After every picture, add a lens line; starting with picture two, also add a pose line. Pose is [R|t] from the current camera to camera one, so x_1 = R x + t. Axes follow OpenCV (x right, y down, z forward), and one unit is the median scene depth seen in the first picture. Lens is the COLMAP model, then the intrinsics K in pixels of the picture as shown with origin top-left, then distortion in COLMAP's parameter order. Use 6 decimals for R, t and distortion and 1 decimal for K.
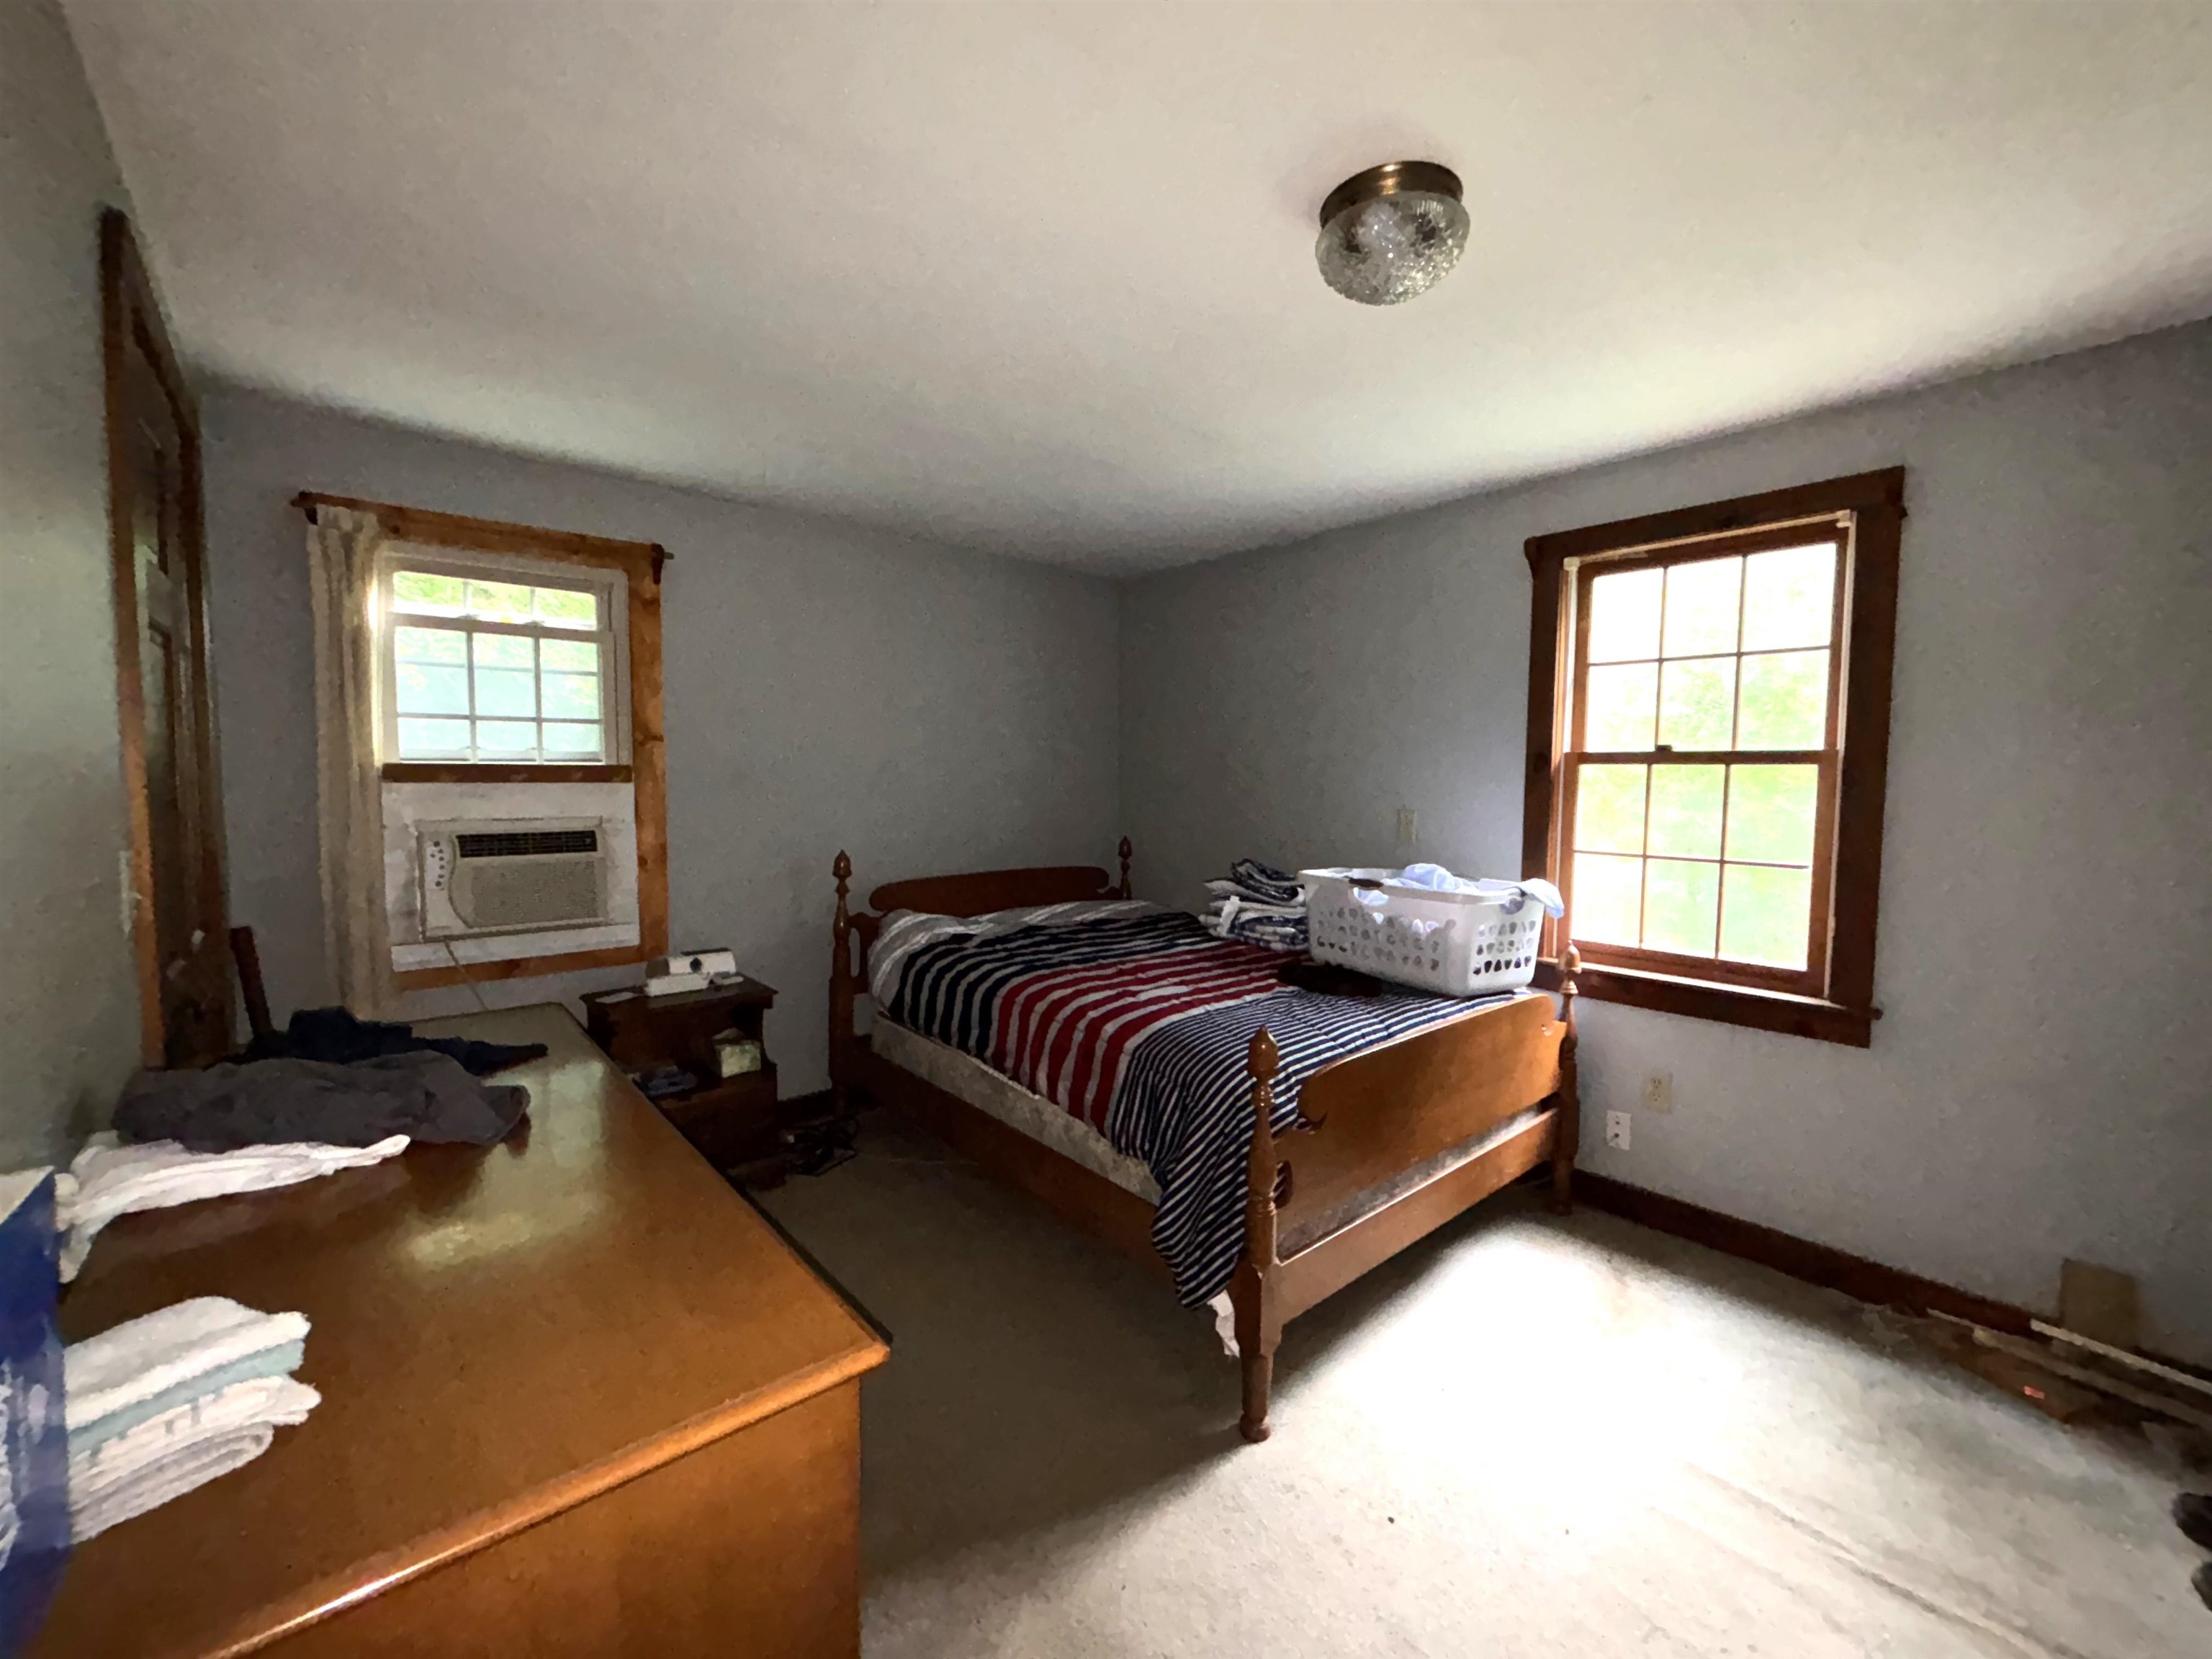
lens RADIAL K [[874.5, 0, 1109.8], [0, 874.5, 825.4], [0, 0, 1]] dist [-0.001869, 0.000082]
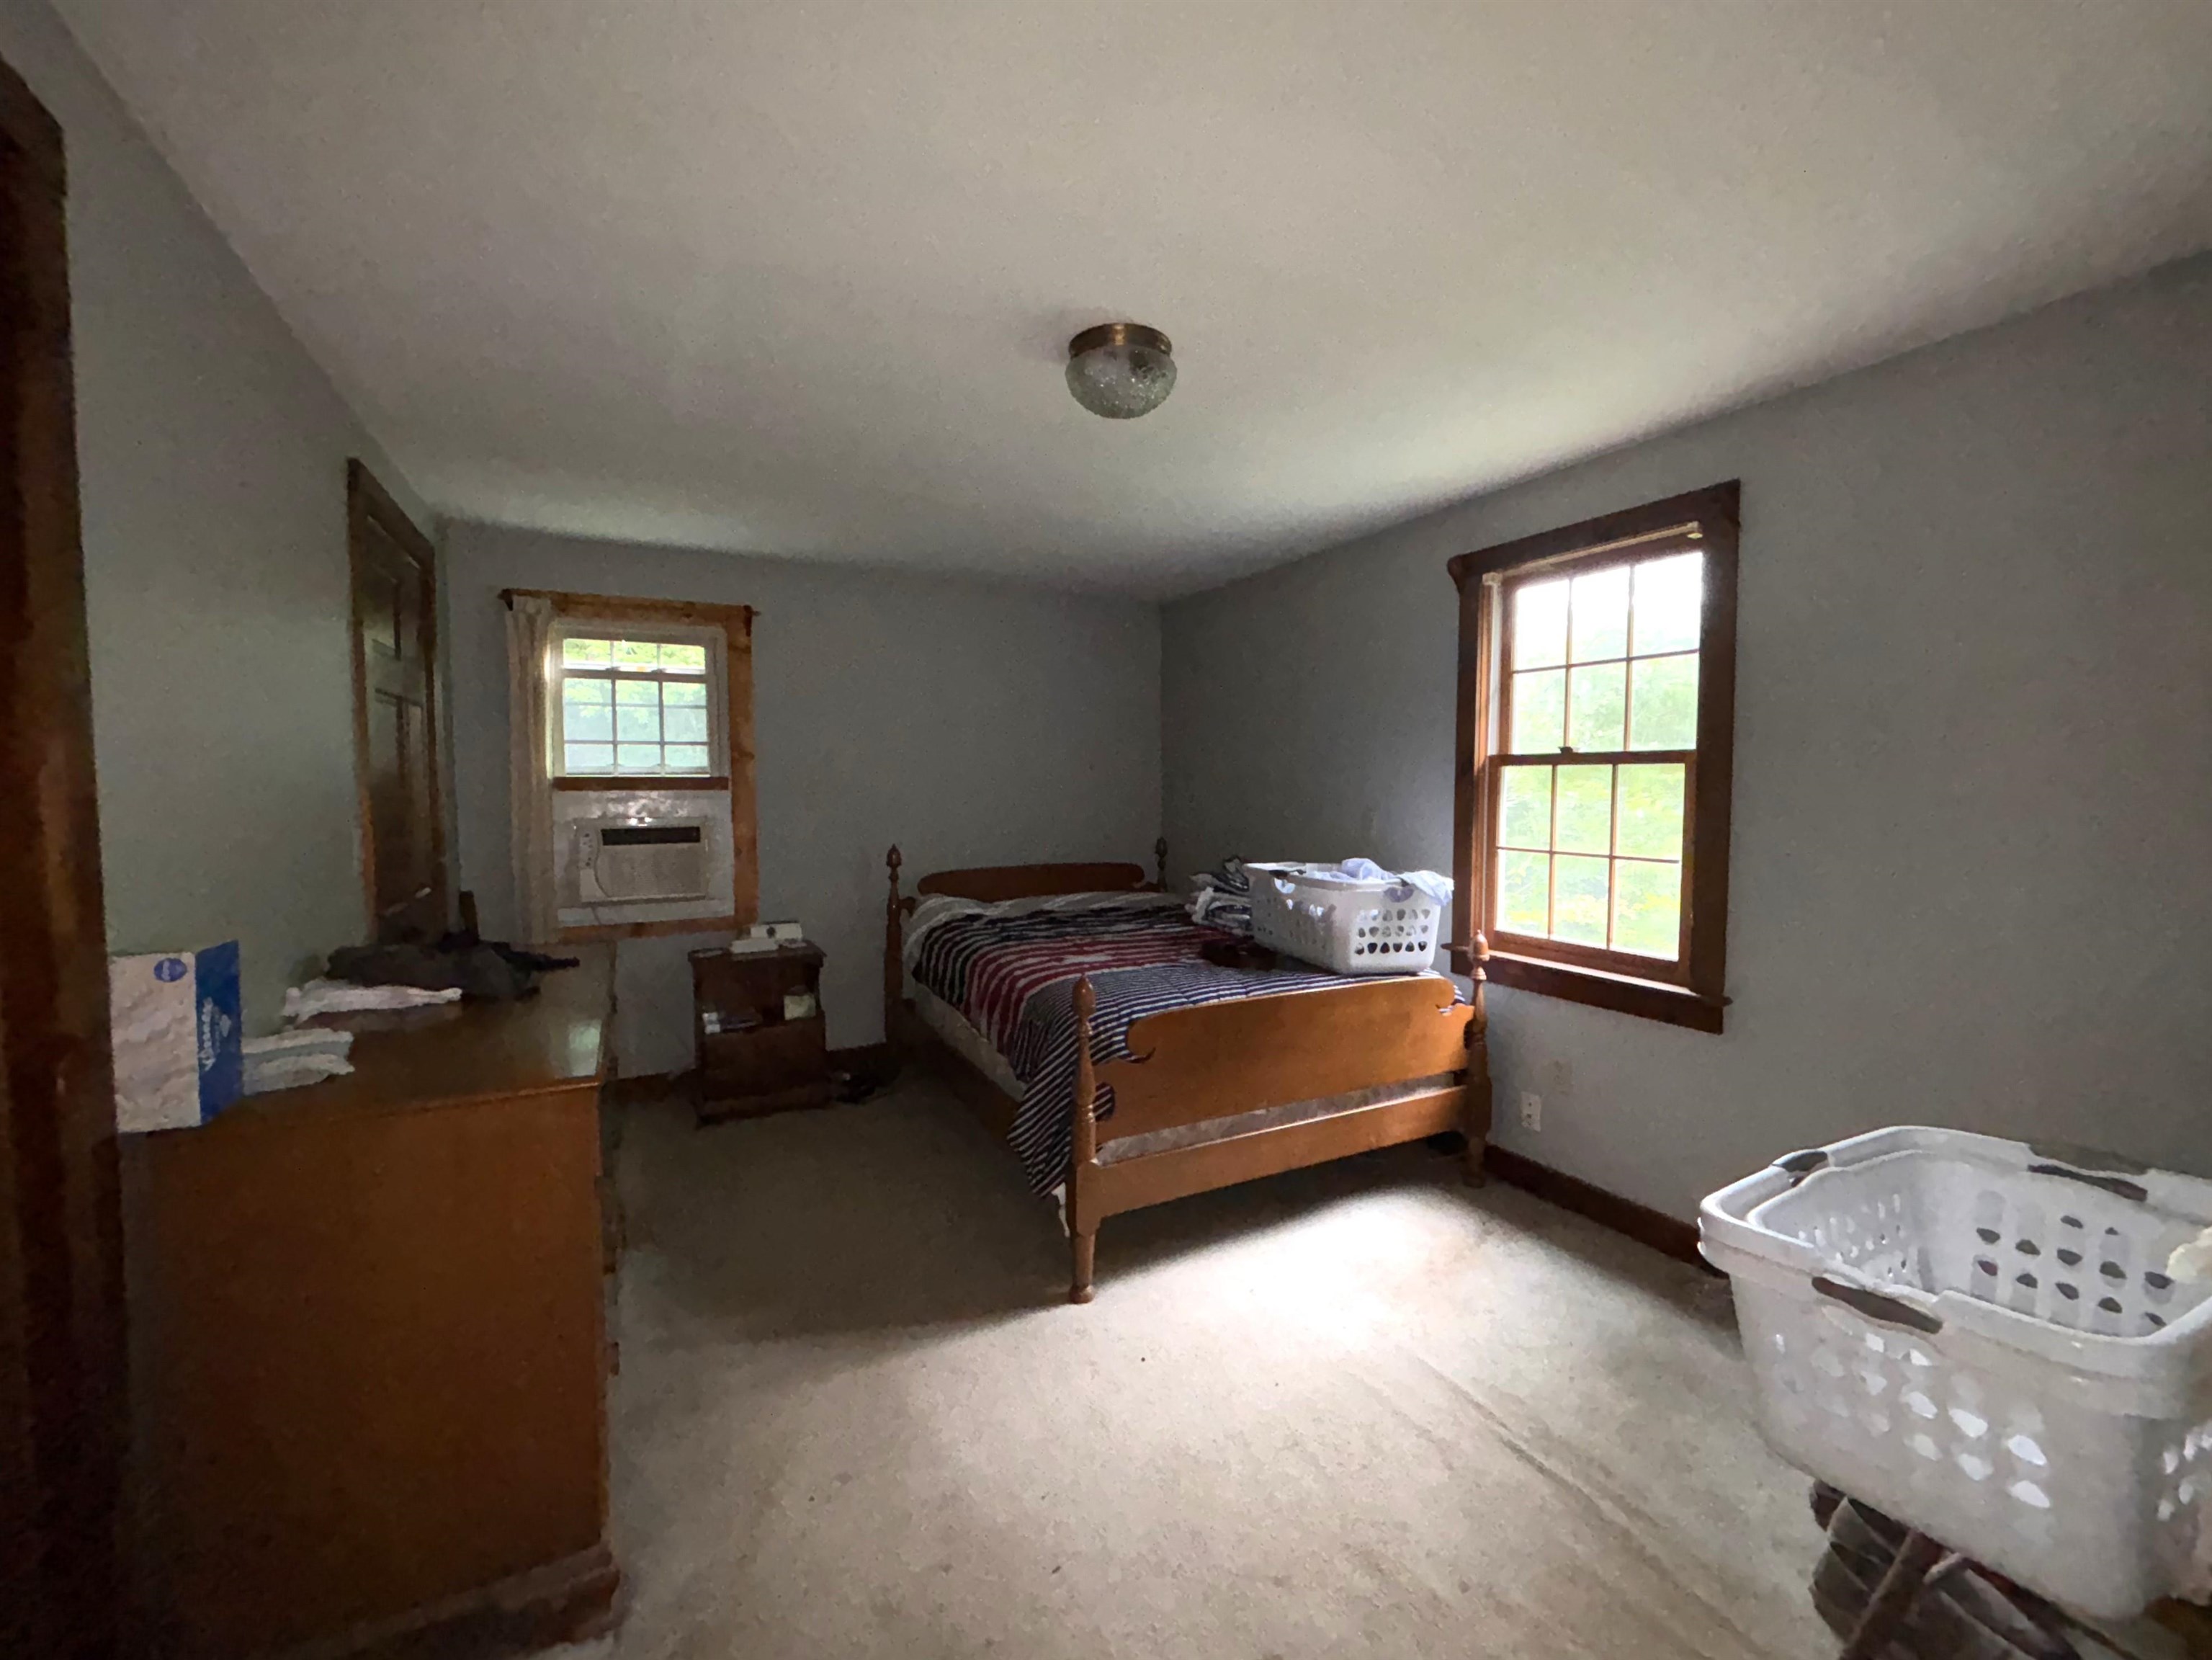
lens RADIAL K [[886.4, 0, 1106.0], [0, 886.4, 830.0], [0, 0, 1]] dist [-0.000596, 0.000065]
pose [[0.973658, 0.002812, -0.227997, 0.330333], [-0.003785, 0.999986, -0.003830, 0.014740], [0.227983, 0.004592, 0.973654, -0.168087]]
